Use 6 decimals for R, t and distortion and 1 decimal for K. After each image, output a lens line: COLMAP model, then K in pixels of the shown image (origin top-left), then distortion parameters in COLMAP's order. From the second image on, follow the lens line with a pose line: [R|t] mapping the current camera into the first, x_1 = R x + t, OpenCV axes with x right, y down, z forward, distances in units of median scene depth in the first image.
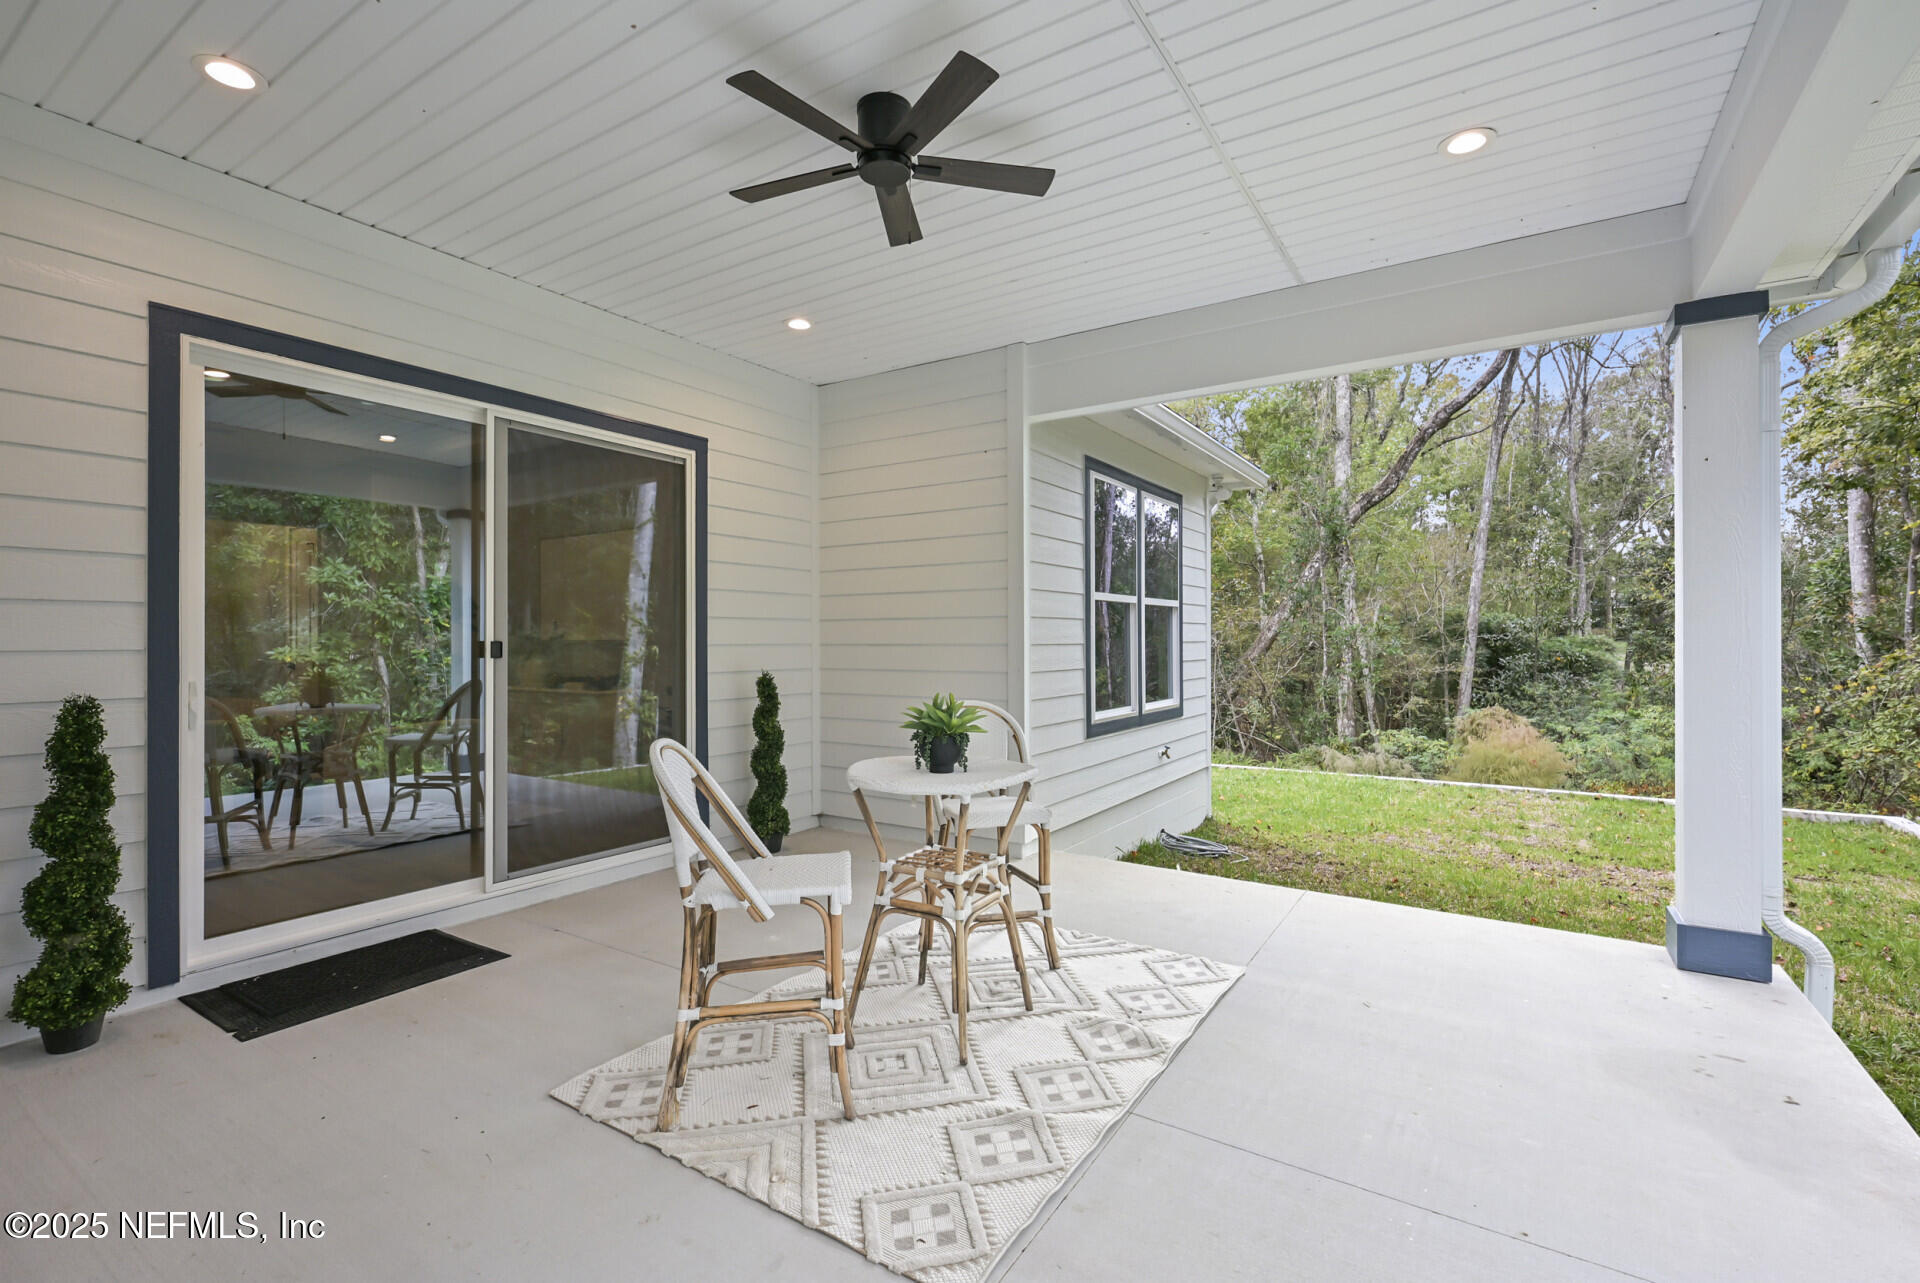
lens RADIAL K [[856.8, 0, 963.9], [0, 856.8, 651.5], [0, 0, 1]] dist [-0.000367, -0.000028]
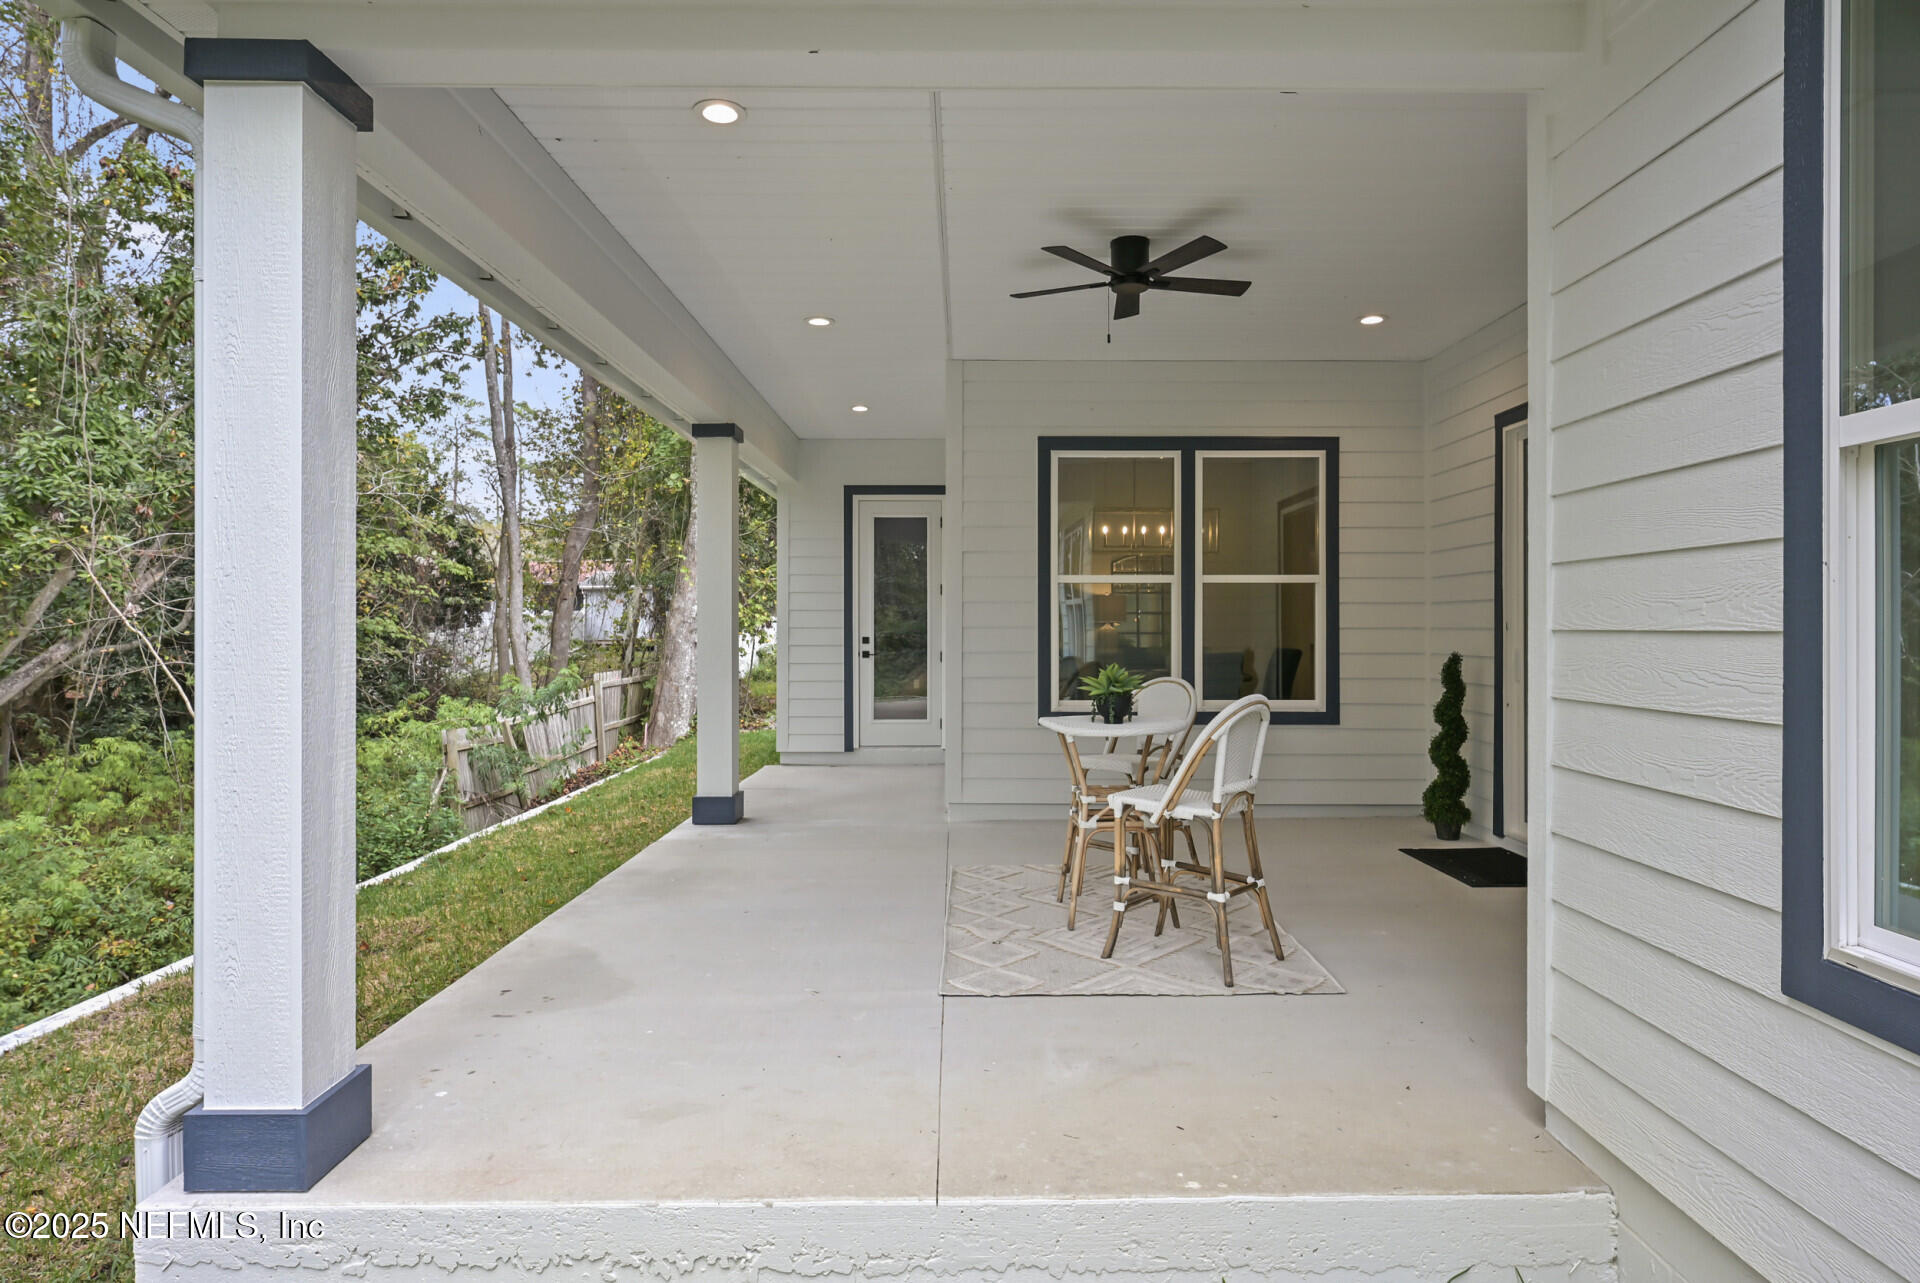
lens RADIAL K [[1074.6, 0, 966.2], [0, 1074.6, 628.5], [0, 0, 1]] dist [-0.000754, -0.000003]
pose [[-0.836610, -0.002260, -0.547795, 1.022246], [-0.011264, 0.999851, 0.013078, -0.016206], [0.547683, 0.017112, -0.836511, 2.180730]]
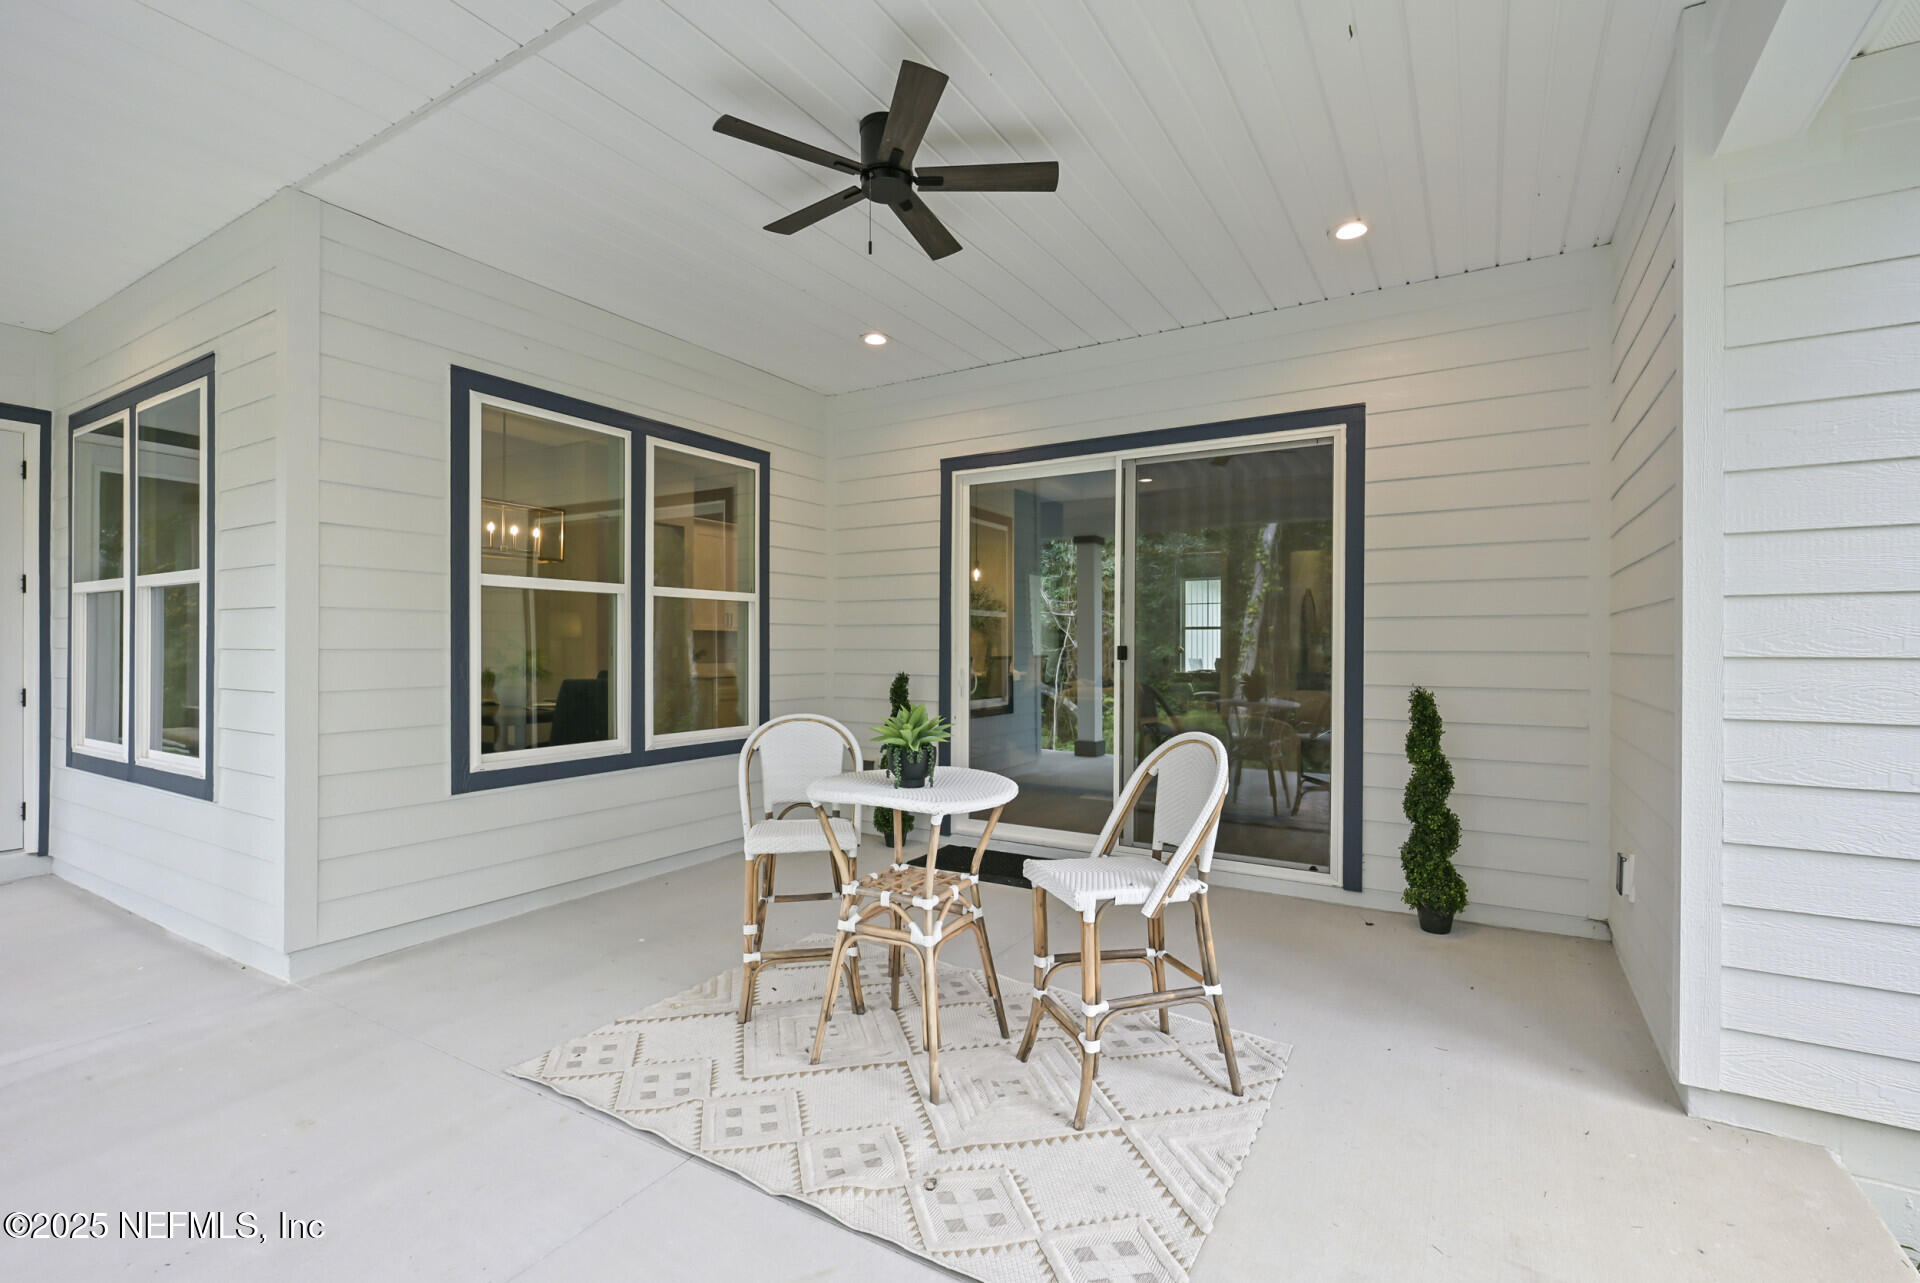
lens RADIAL K [[856.8, 0, 963.9], [0, 856.8, 651.5], [0, 0, 1]] dist [-0.000367, -0.000028]
pose [[0.034526, 0.003988, -0.999396, 0.882225], [-0.018262, 0.999828, 0.003359, -0.005094], [0.999237, 0.018135, 0.034593, 0.997829]]
